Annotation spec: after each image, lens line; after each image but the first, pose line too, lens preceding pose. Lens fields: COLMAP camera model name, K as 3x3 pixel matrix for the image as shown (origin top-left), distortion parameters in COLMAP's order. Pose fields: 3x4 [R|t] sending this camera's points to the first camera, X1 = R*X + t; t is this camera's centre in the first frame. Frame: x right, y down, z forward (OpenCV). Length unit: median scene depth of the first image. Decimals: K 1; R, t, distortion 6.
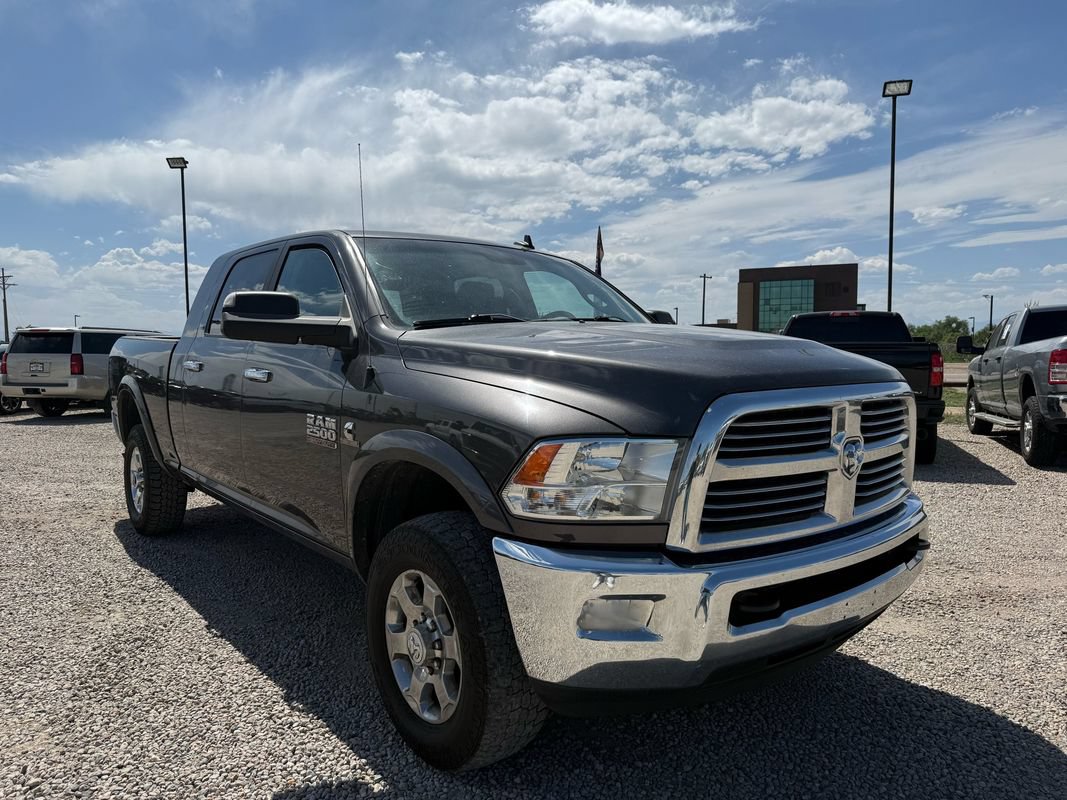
lens RADIAL K [[767.0, 0, 534.7], [0, 767.0, 396.6], [0, 0, 1]] dist [0.025940, -0.031429]
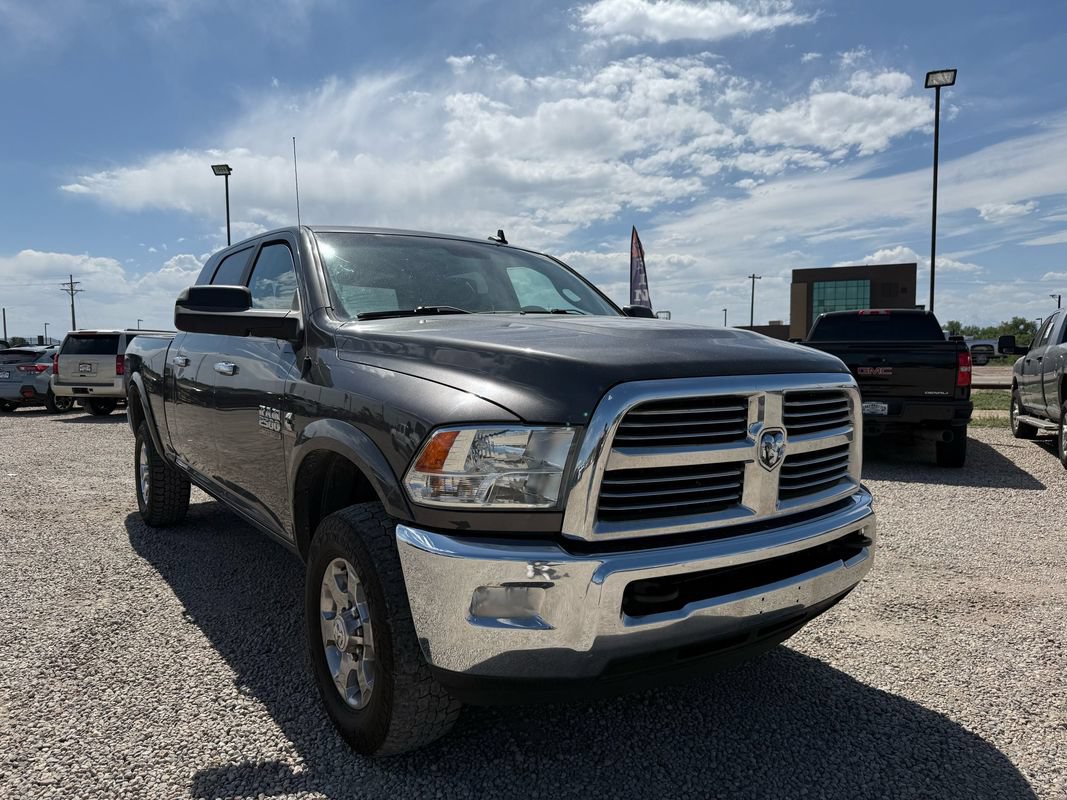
lens RADIAL K [[767.0, 0, 532.5], [0, 767.0, 409.9], [0, 0, 1]] dist [0.025940, -0.031429]
pose [[0.997377, 0.004749, -0.072229, 0.101323], [-0.003857, 0.999915, 0.012487, 0.010665], [0.072282, -0.012176, 0.997310, 0.007658]]
